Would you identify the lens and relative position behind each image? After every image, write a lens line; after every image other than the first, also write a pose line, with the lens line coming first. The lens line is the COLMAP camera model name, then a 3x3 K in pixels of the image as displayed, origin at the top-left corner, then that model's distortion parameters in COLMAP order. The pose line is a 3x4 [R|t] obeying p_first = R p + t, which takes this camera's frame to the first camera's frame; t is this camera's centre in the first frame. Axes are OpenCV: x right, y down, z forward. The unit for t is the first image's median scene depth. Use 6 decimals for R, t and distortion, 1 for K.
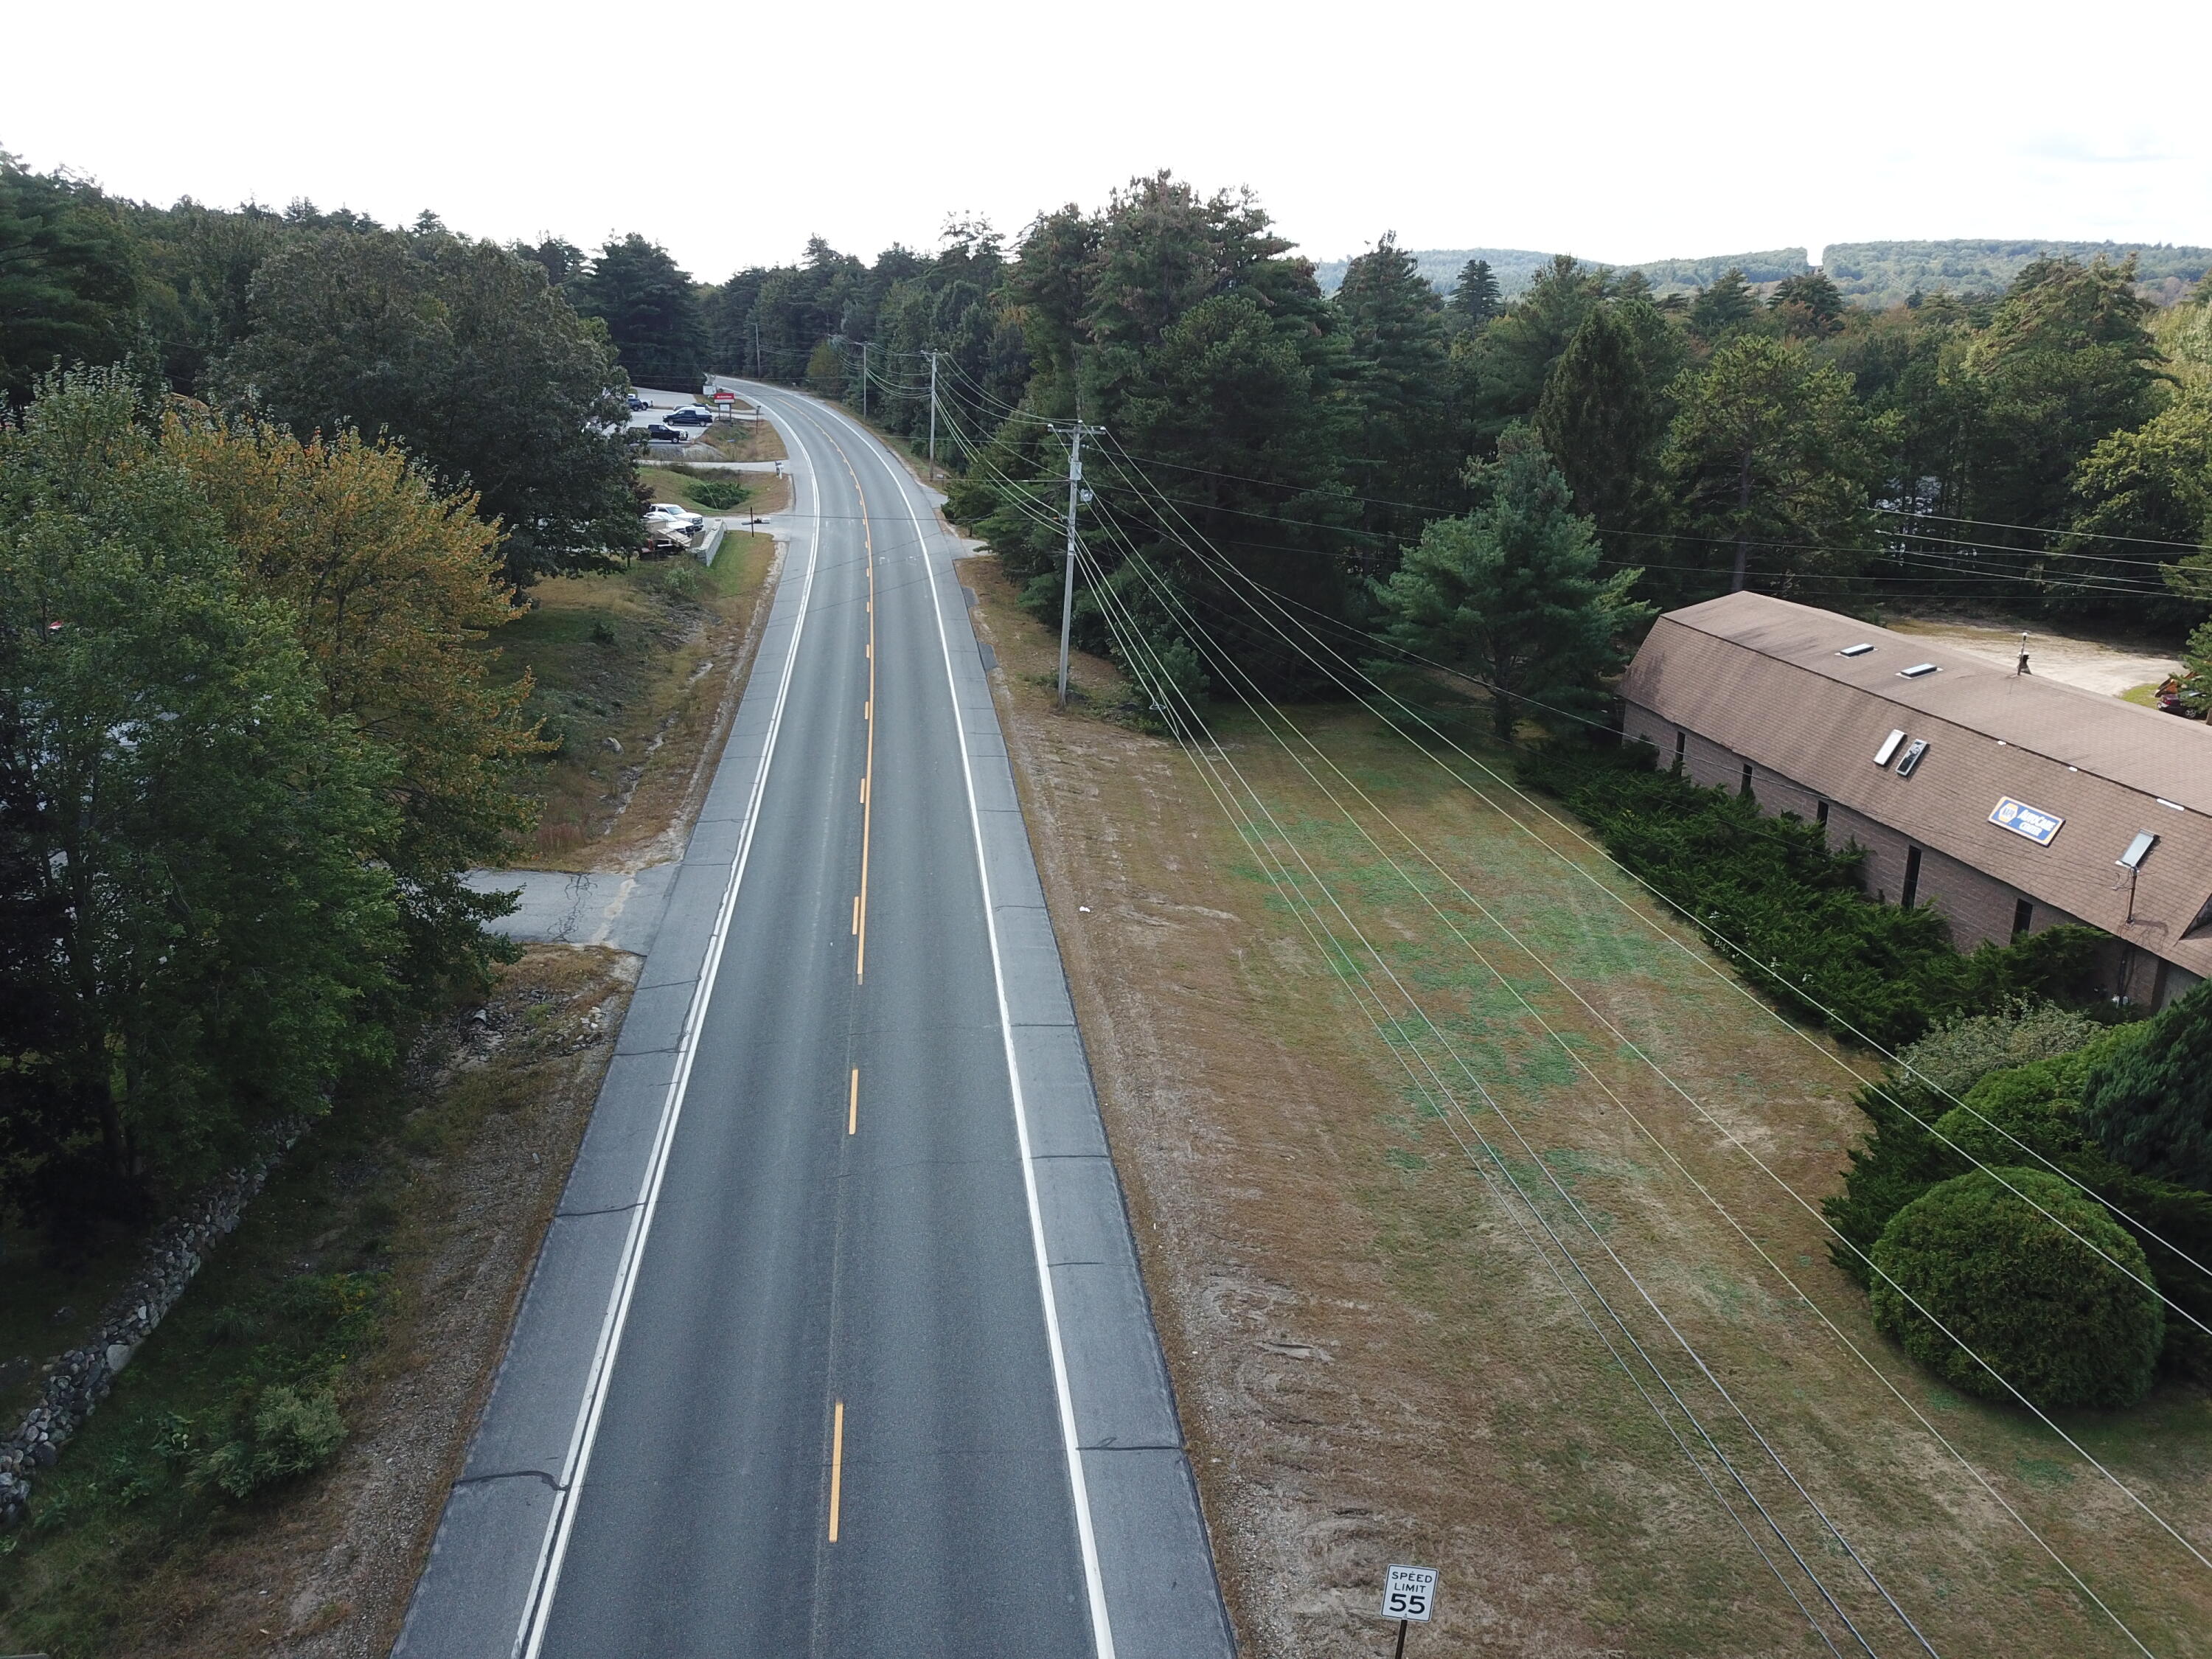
lens RADIAL K [[1671.9, 0, 1106.0], [0, 1671.9, 829.5], [0, 0, 1]] dist [-0.002573, 0.004895]
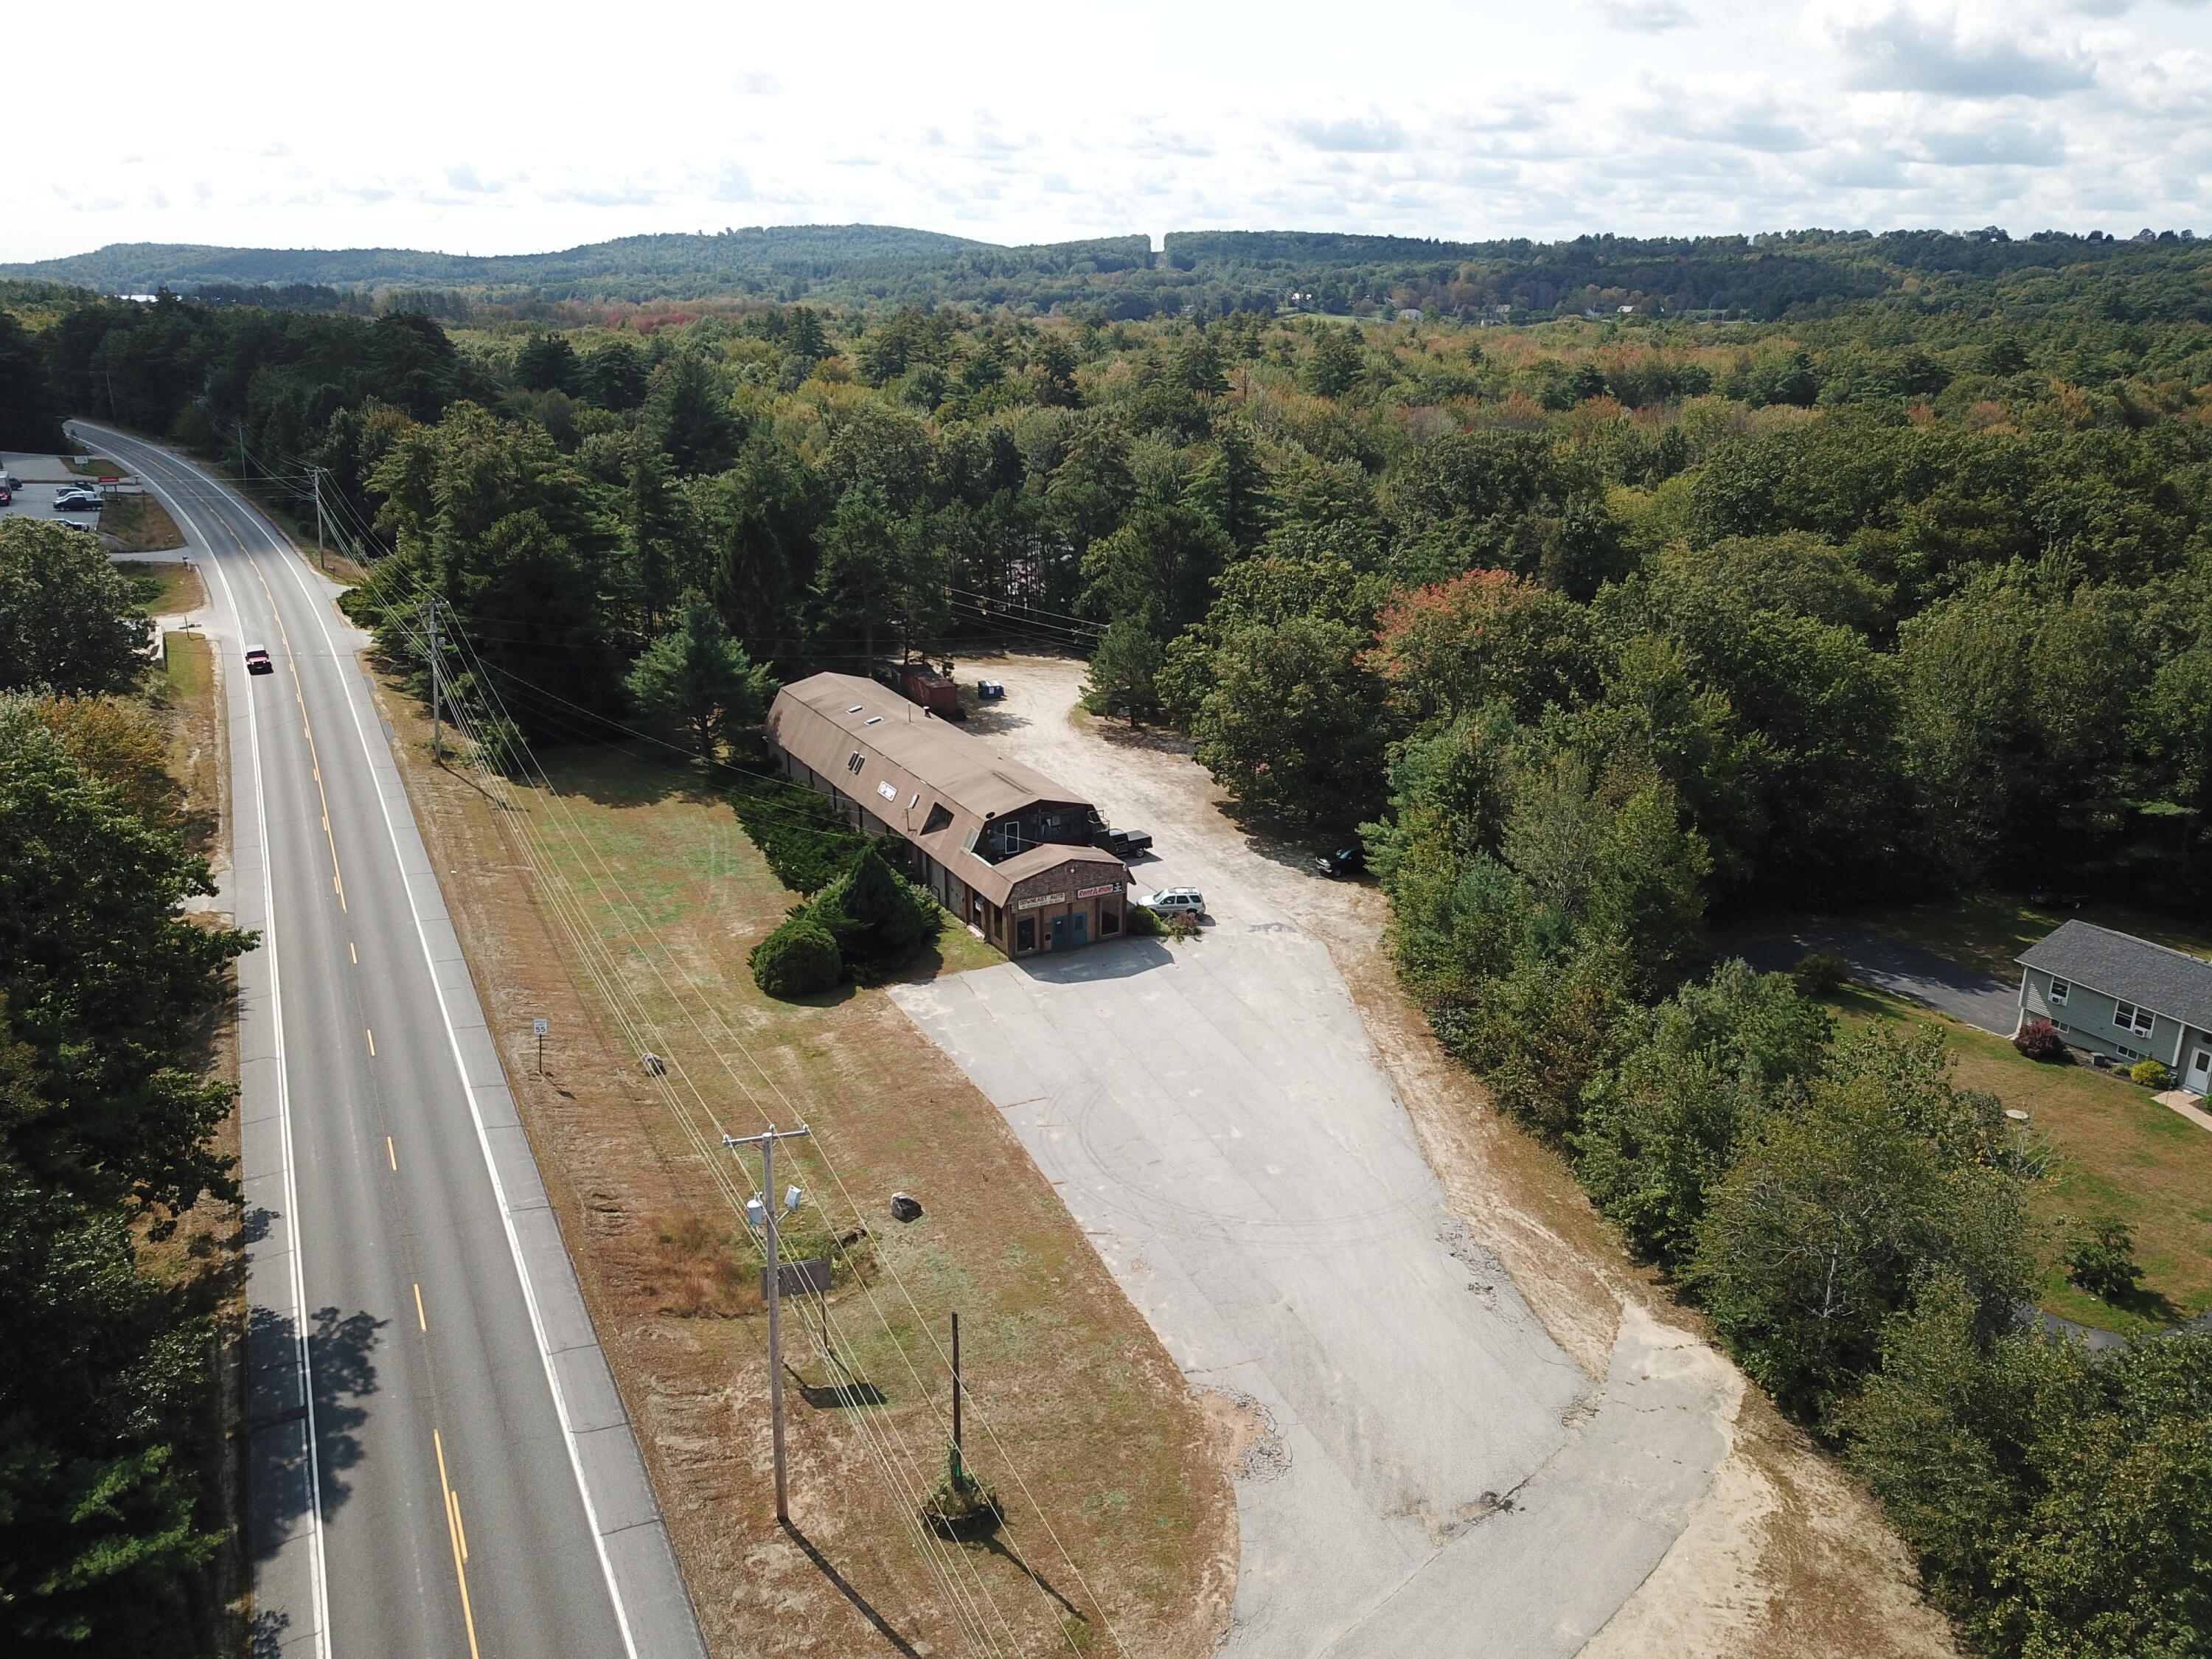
lens RADIAL K [[1728.3, 0, 1107.3], [0, 1728.3, 748.1], [0, 0, 1]] dist [0.083200, -0.182985]
pose [[0.944377, -0.080430, 0.318878, 0.065138], [0.089594, 0.995878, -0.014148, -0.001567], [-0.316426, 0.041931, 0.947690, -1.133299]]
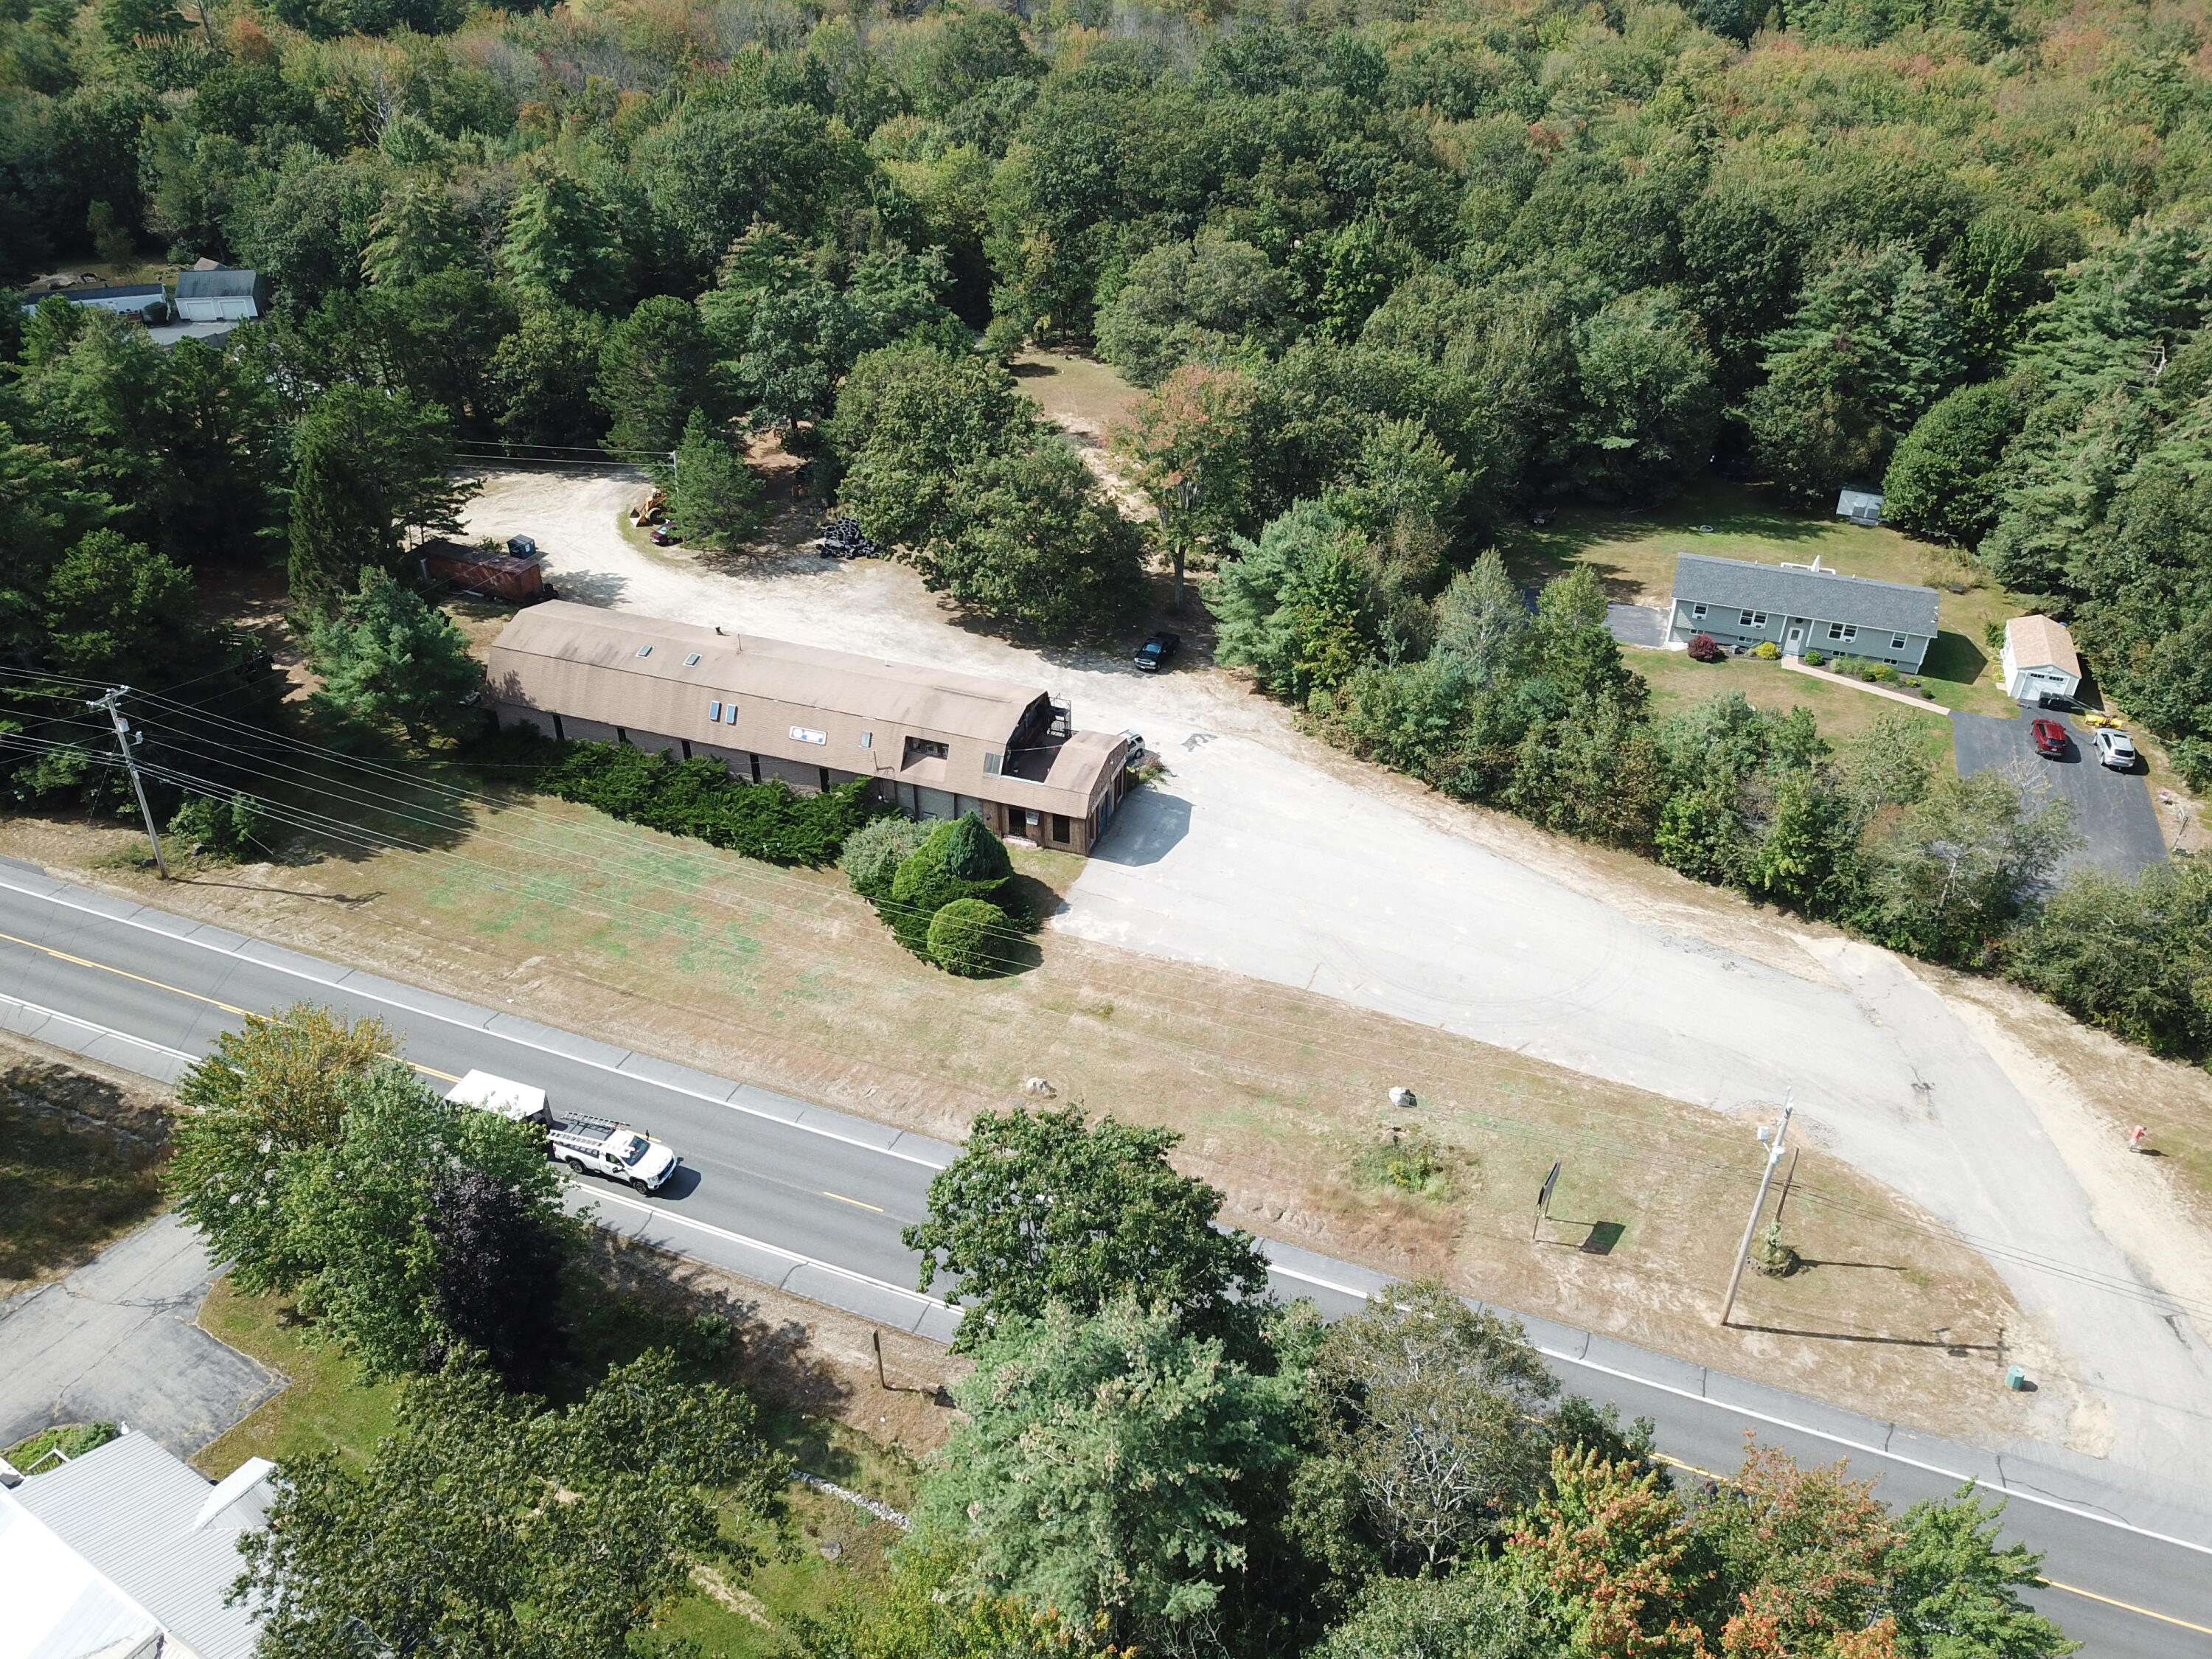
lens RADIAL K [[1685.2, 0, 1106.0], [0, 1685.2, 829.5], [0, 0, 1]] dist [-0.010903, -0.000862]
pose [[0.478260, -0.495794, 0.724883, -0.822204], [0.255513, 0.868250, 0.425270, -0.639145], [-0.840226, -0.018172, 0.541931, -0.494139]]
